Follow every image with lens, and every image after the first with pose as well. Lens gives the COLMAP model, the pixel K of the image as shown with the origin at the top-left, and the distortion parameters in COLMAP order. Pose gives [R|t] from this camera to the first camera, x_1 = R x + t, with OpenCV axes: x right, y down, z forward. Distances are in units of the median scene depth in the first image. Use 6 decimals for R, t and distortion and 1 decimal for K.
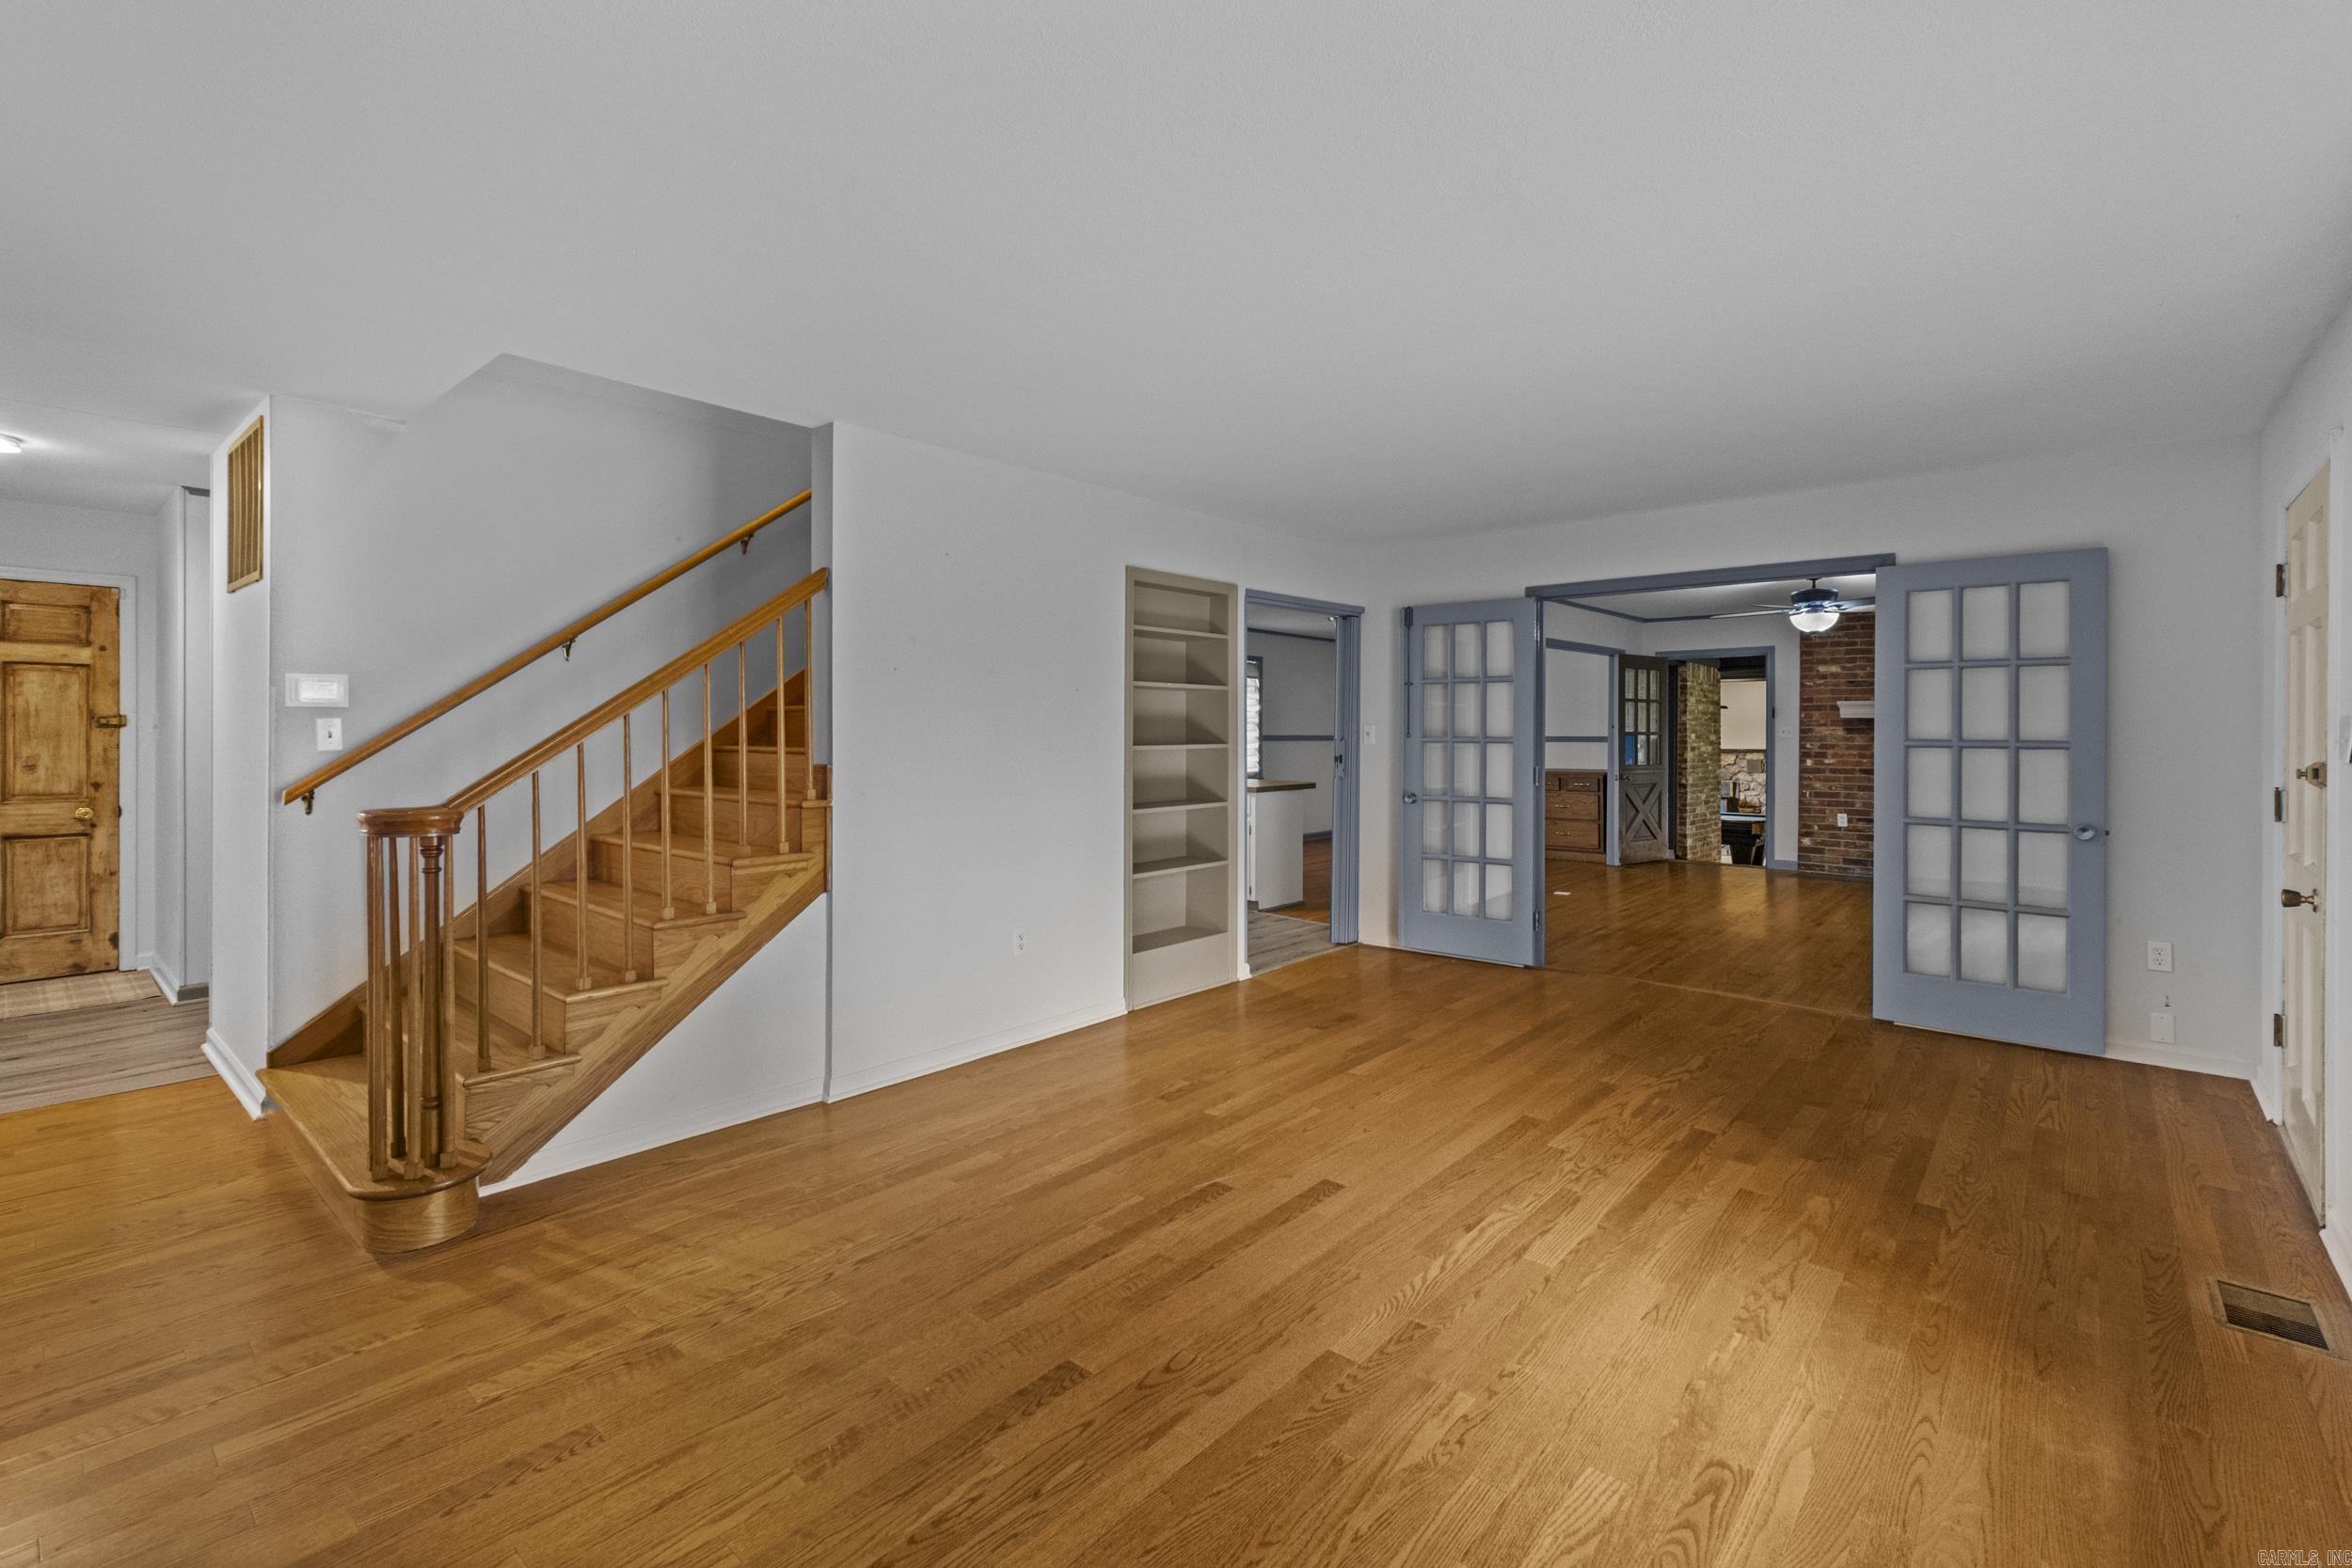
lens RADIAL K [[1018.3, 0, 1151.7], [0, 1018.3, 733.5], [0, 0, 1]] dist [-0.004463, -0.000229]
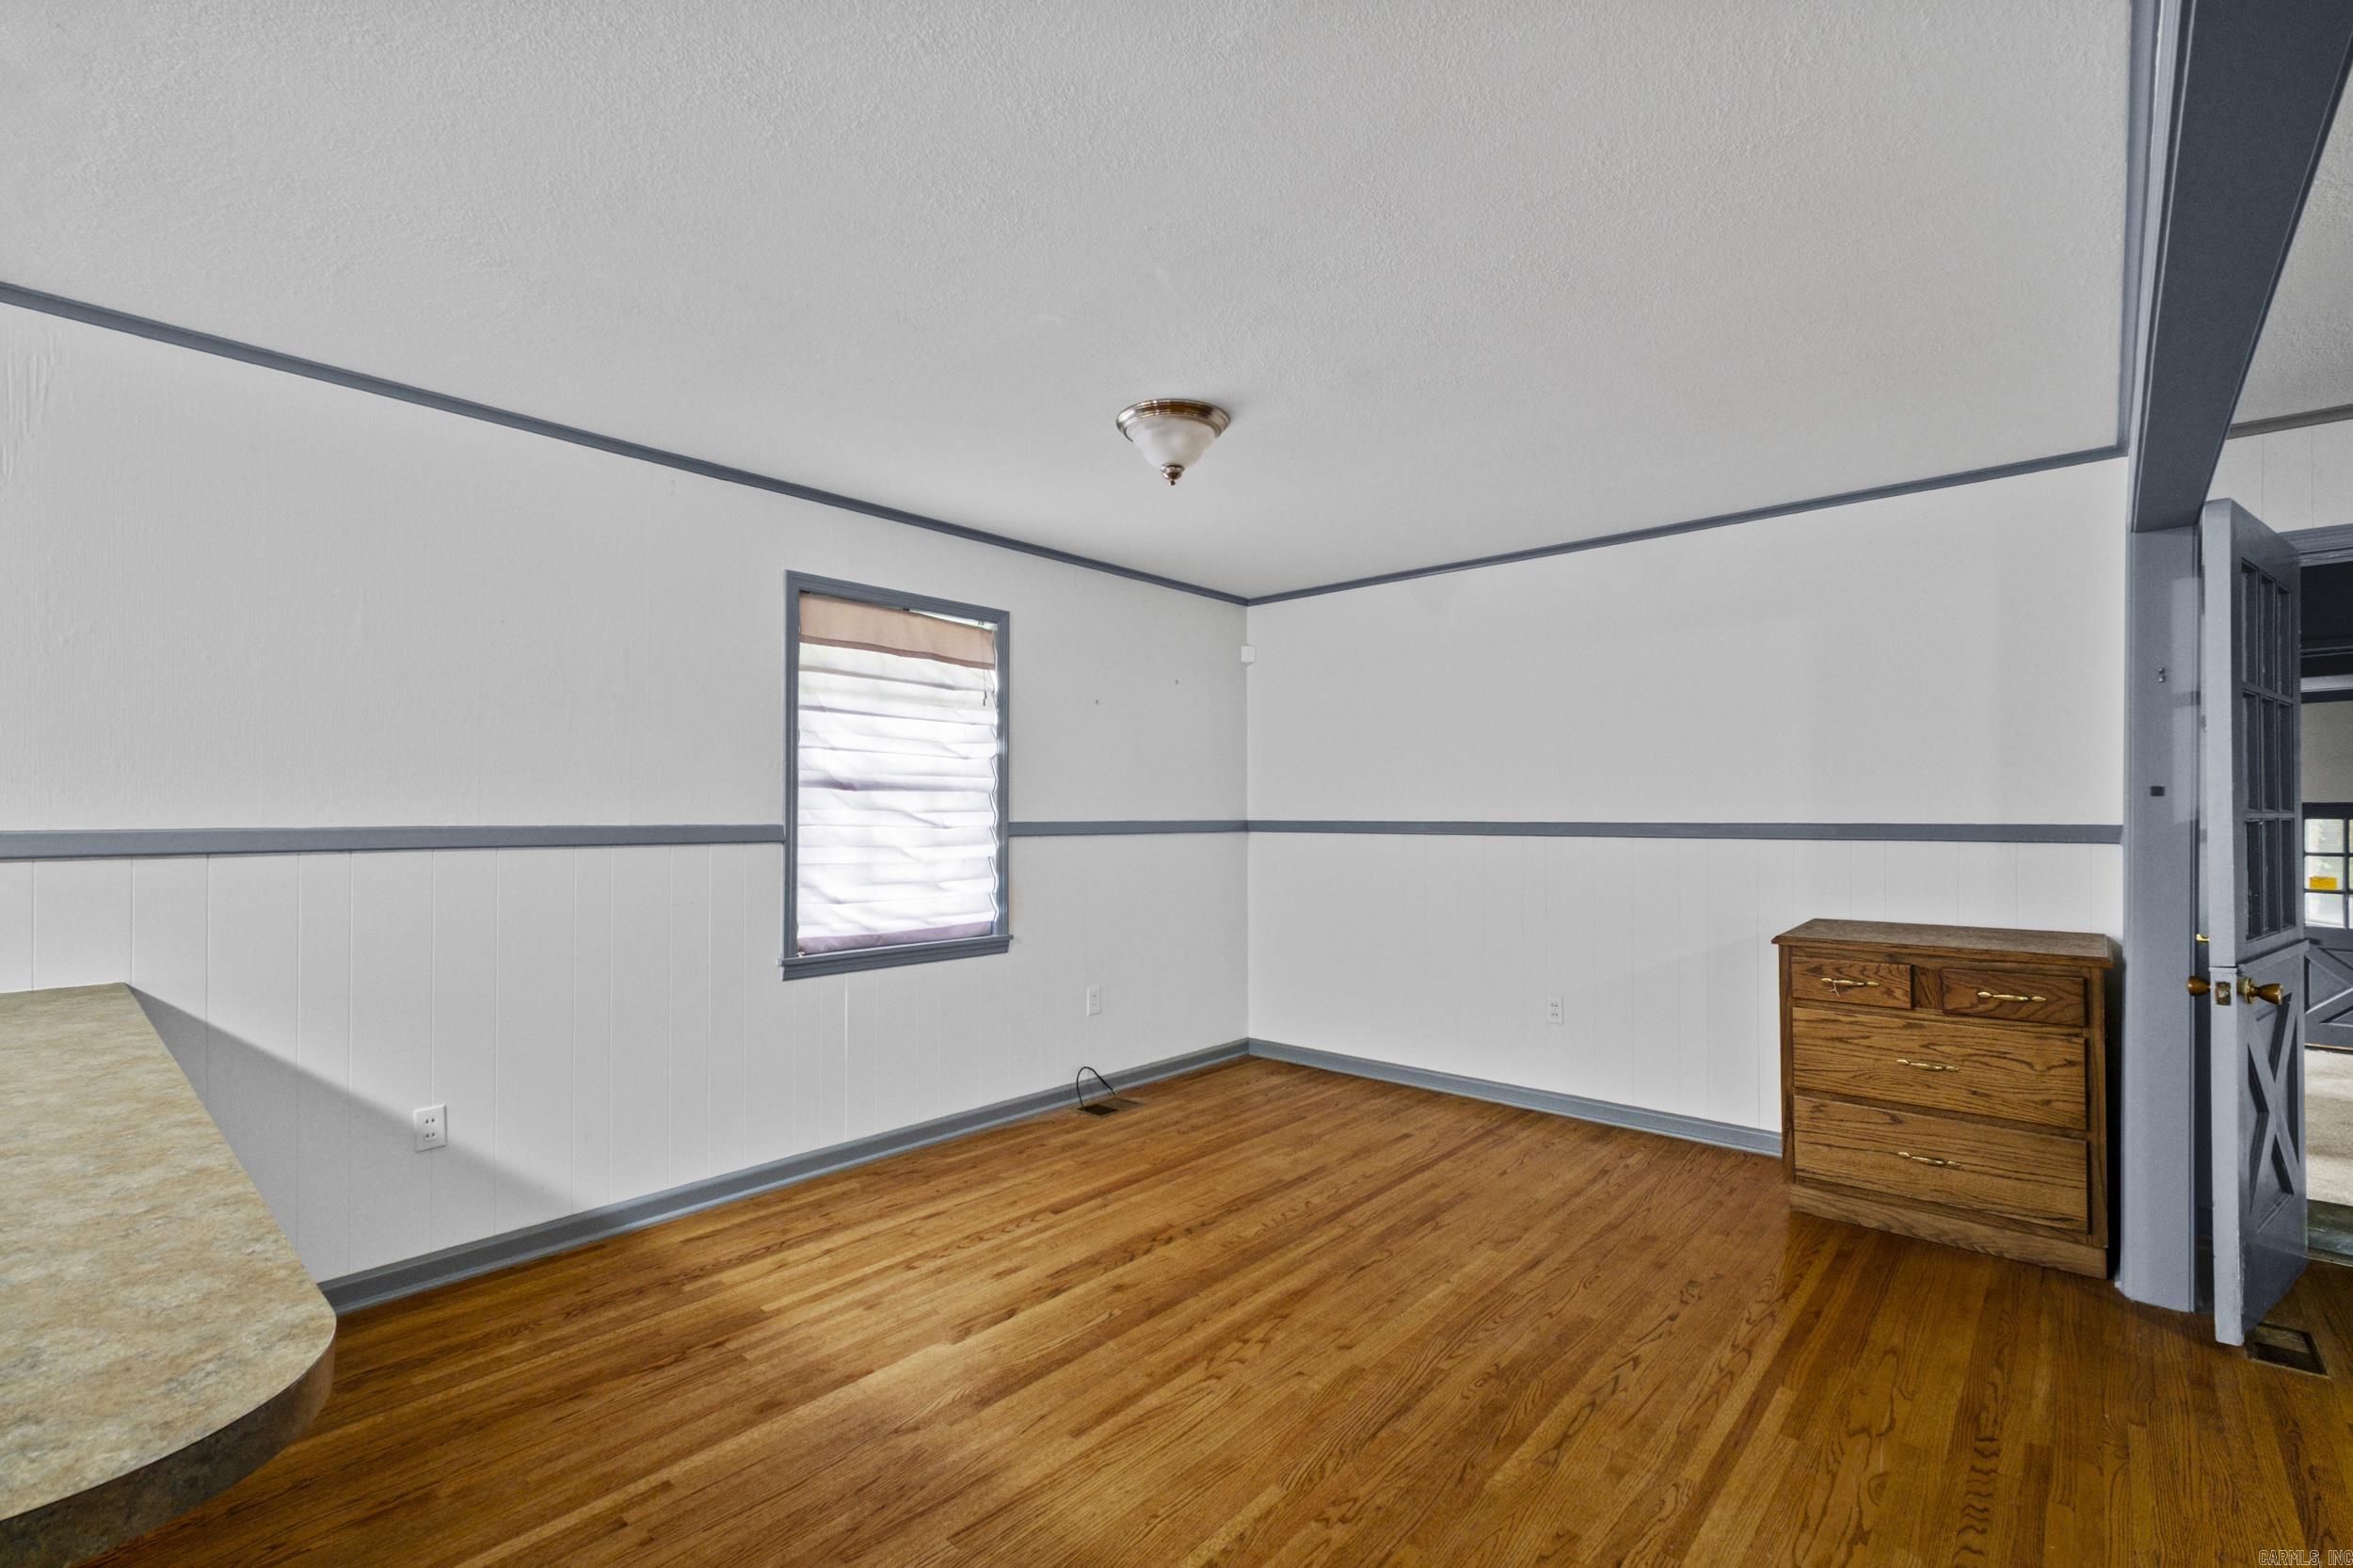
lens RADIAL K [[1018.9, 0, 1173.4], [0, 1018.9, 797.2], [0, 0, 1]] dist [-0.004463, -0.000229]
pose [[0.999940, -0.004501, 0.009945, 0.366029], [0.004629, 0.999906, -0.012880, -0.005103], [-0.009887, 0.012926, 0.999868, 1.407651]]
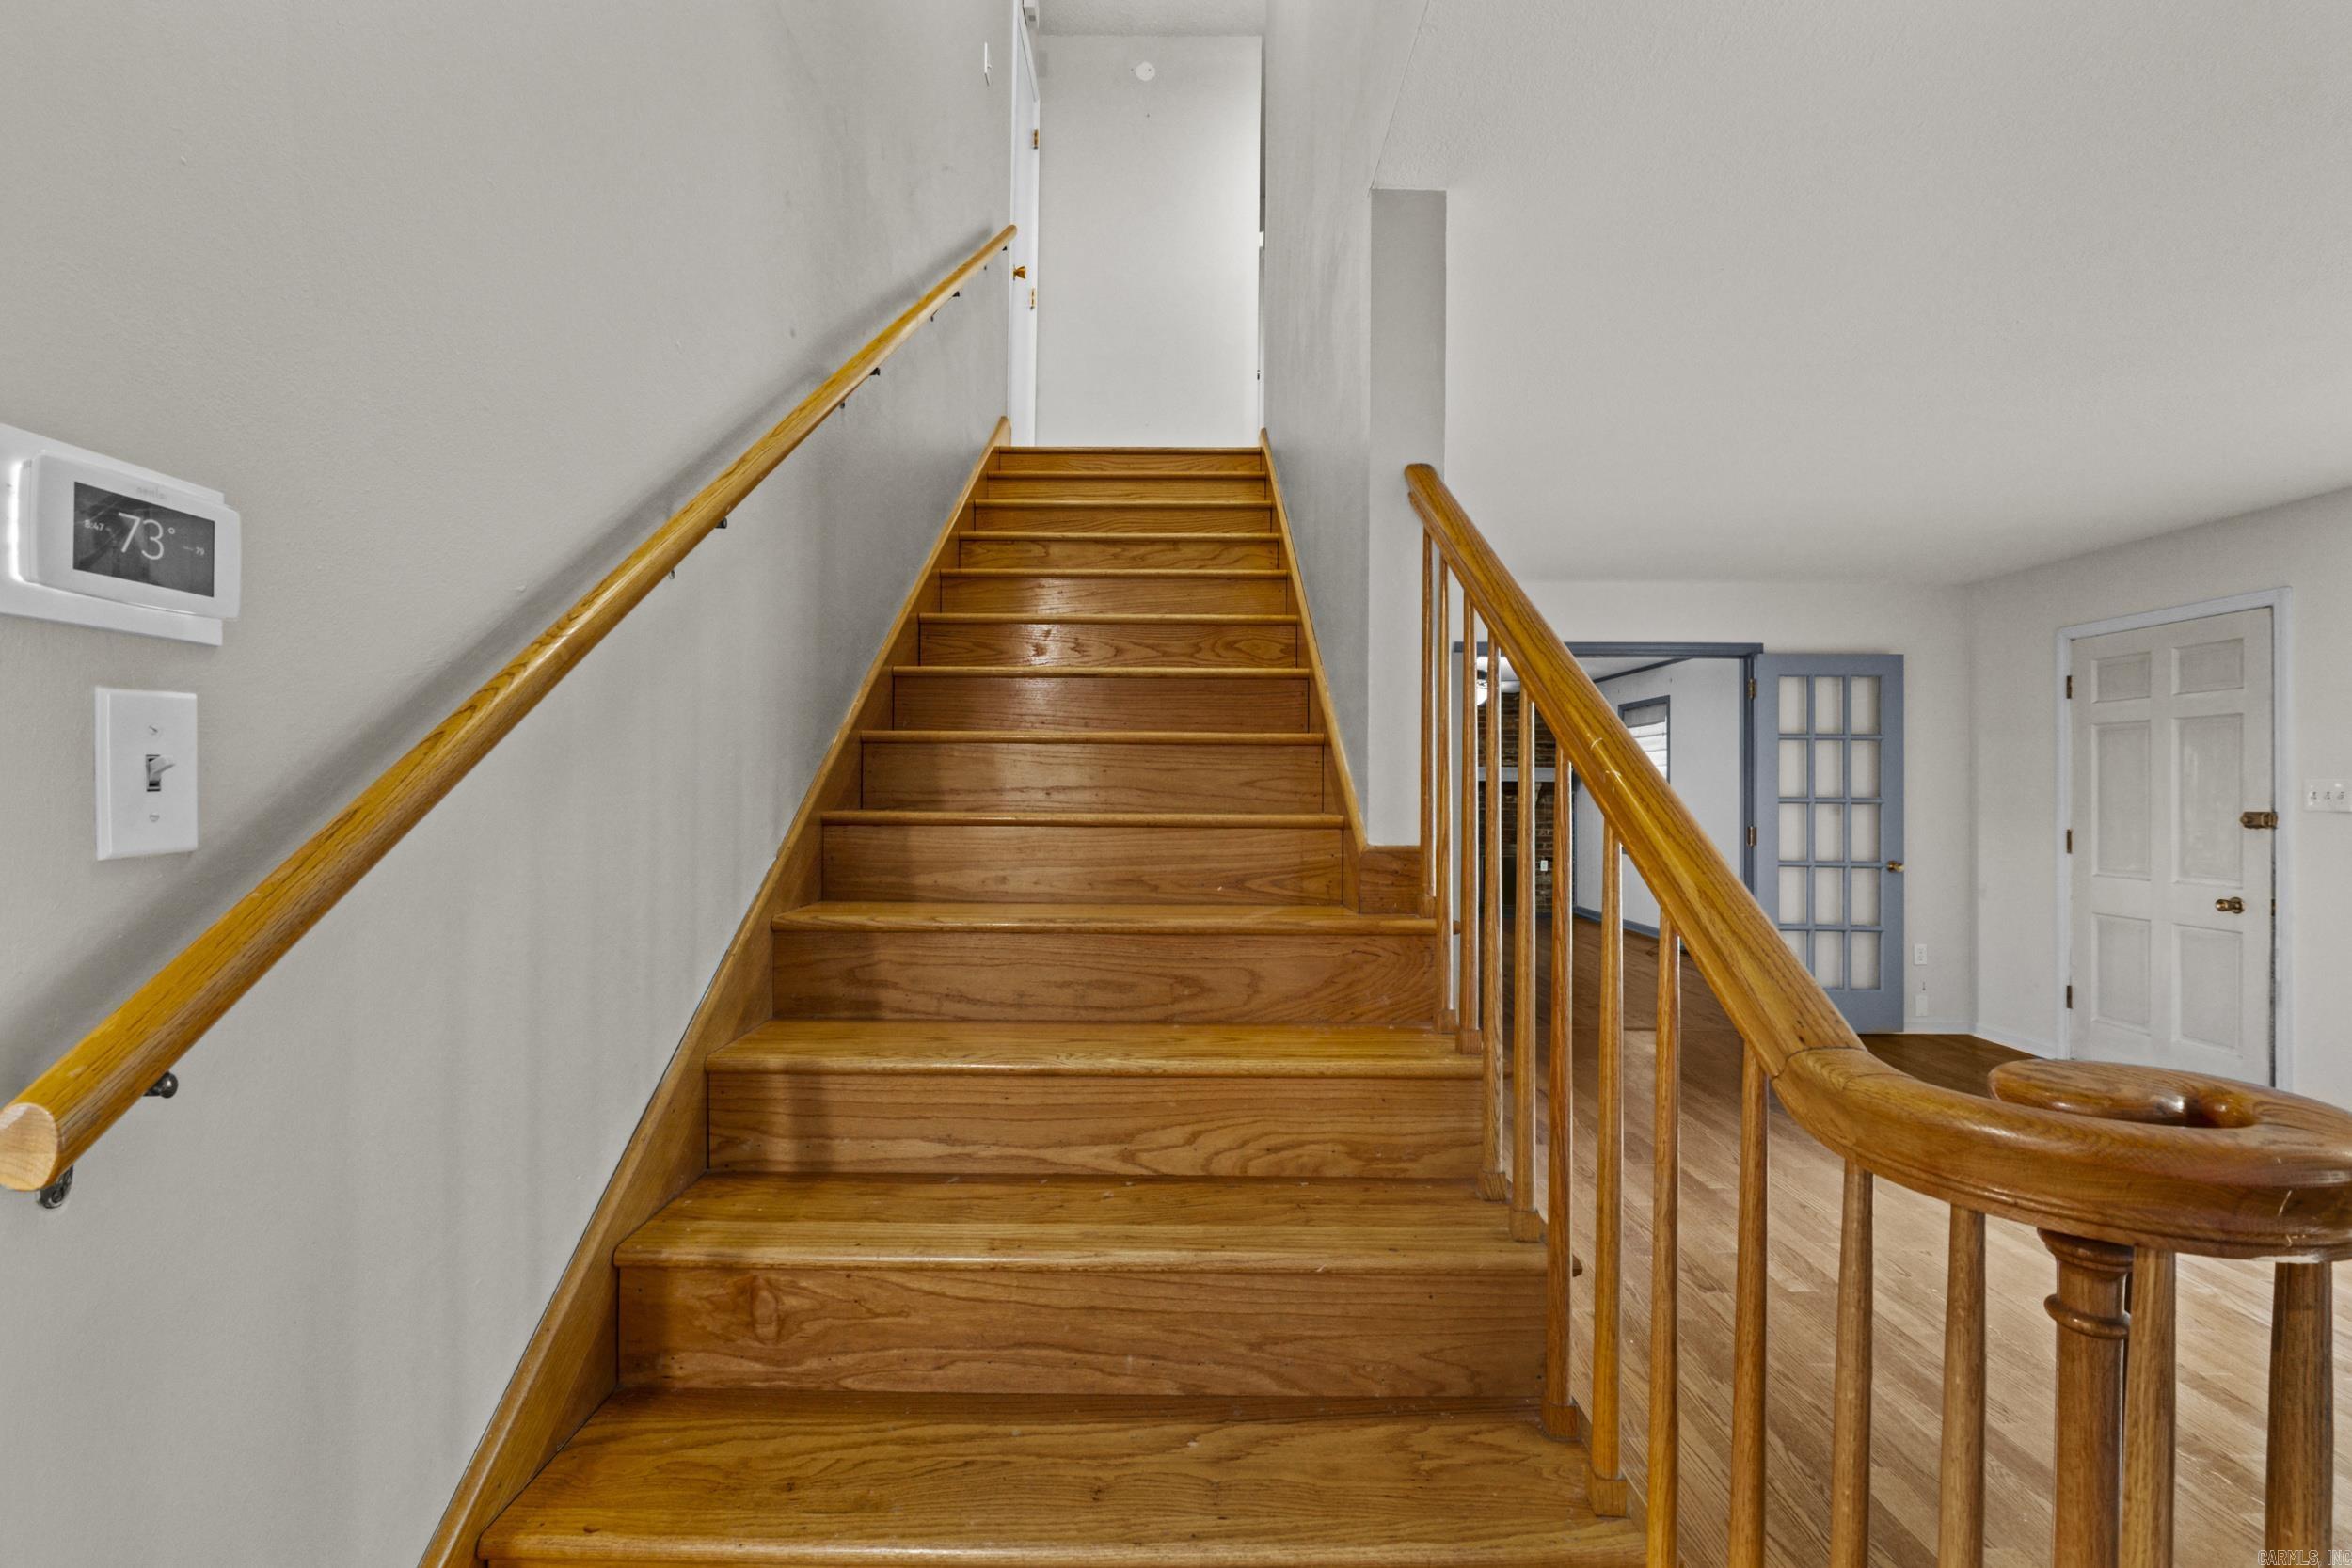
lens RADIAL K [[1018.3, 0, 1183.8], [0, 1018.3, 790.2], [0, 0, 1]] dist [-0.004463, -0.000229]
pose [[0.744195, -0.001790, 0.667960, -0.505669], [0.005354, 0.999980, -0.003286, -0.003472], [-0.667941, 0.006022, 0.744190, 0.472035]]
